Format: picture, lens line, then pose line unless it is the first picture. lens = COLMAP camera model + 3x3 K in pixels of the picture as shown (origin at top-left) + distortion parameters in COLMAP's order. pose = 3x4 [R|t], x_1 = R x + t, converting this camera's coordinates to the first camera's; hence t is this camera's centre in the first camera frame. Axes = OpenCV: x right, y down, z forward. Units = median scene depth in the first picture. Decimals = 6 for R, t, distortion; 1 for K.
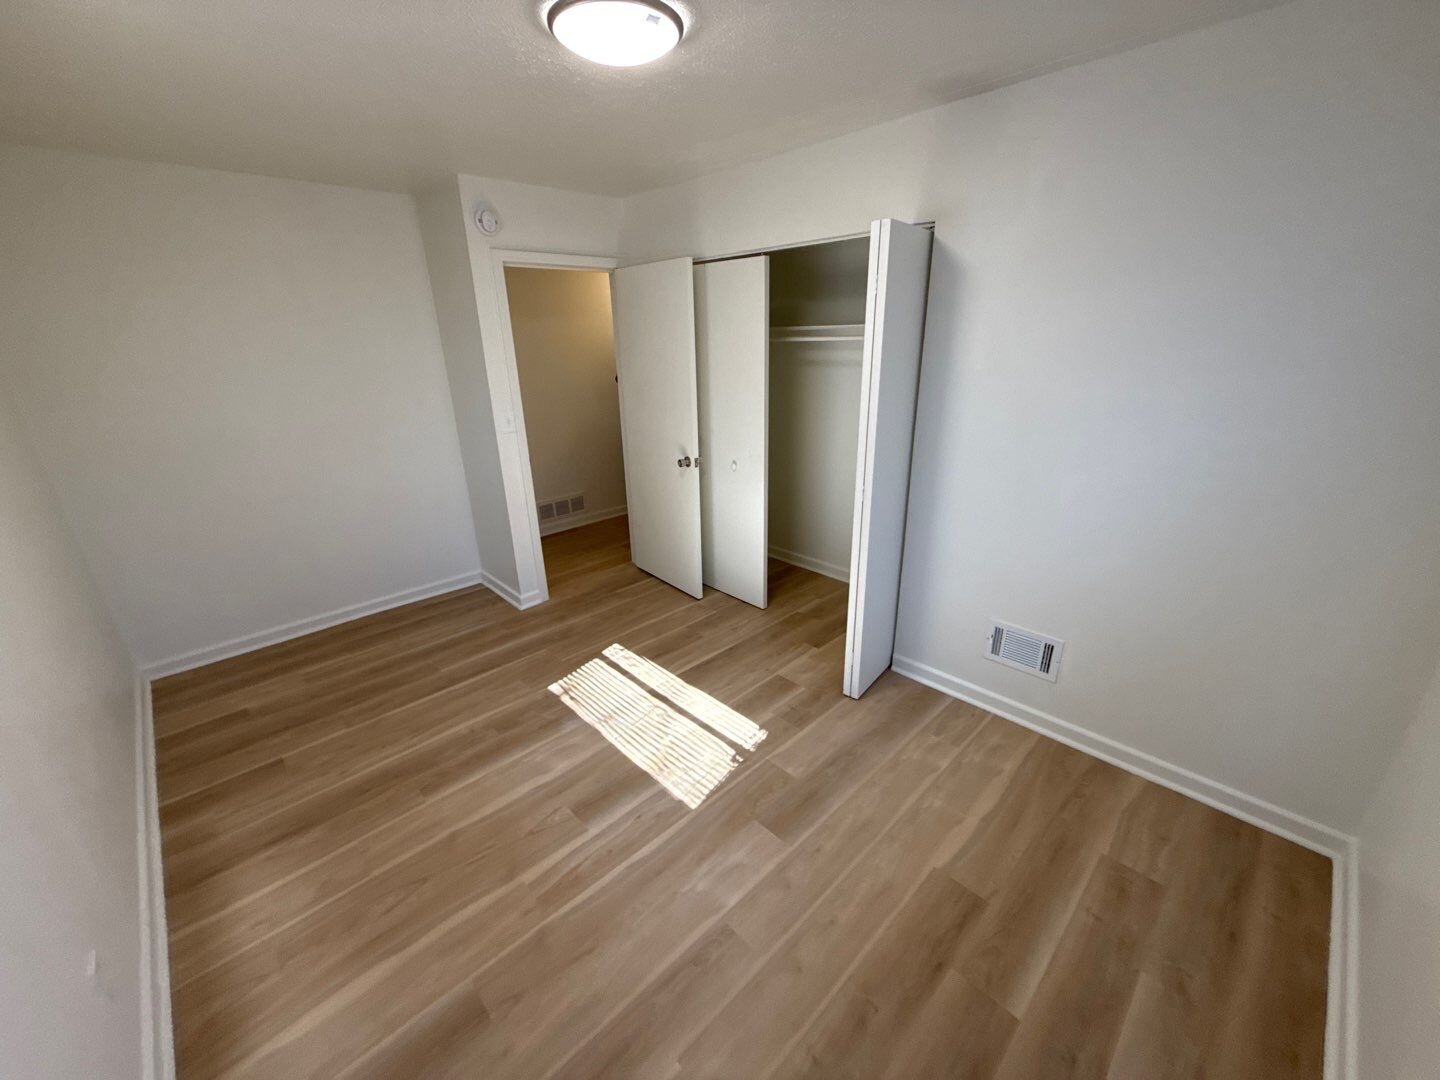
lens RADIAL K [[574.2, 0, 712.0], [0, 574.2, 548.4], [0, 0, 1]] dist [0.003963, 0.000123]
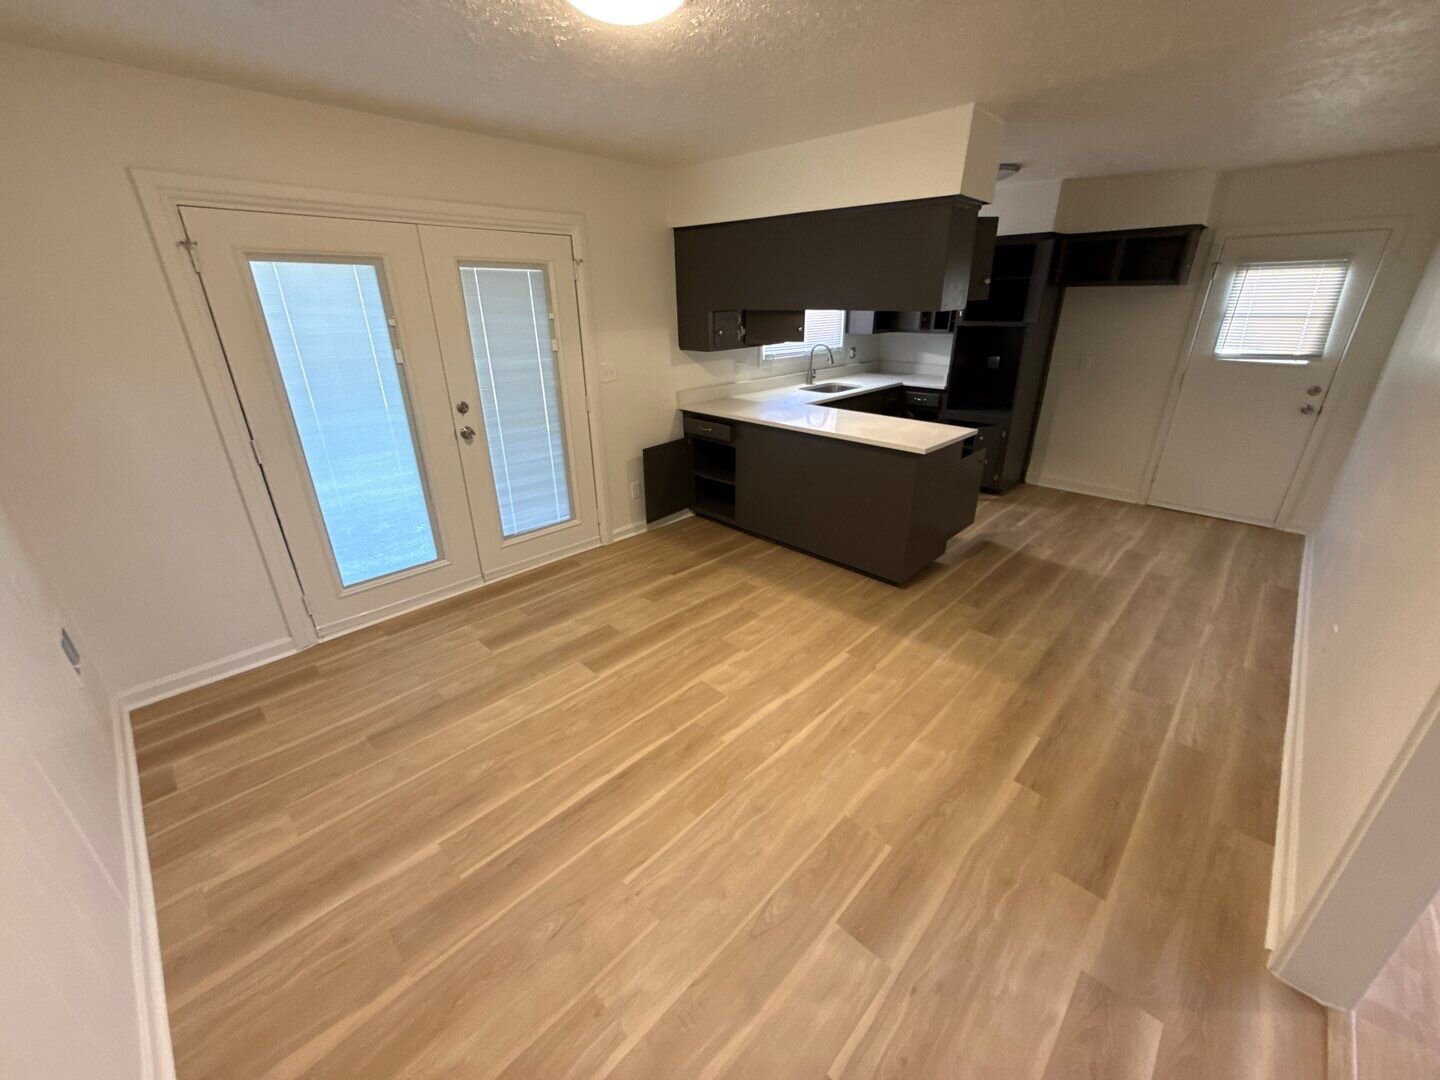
lens RADIAL K [[573.7, 0, 725.1], [0, 573.7, 540.8], [0, 0, 1]] dist [0.001919, 0.000119]
pose [[0.998925, 0.000442, 0.046350, -0.109586], [-0.002167, 0.999306, 0.037177, 0.039260], [-0.046302, -0.037237, 0.998233, -0.098128]]
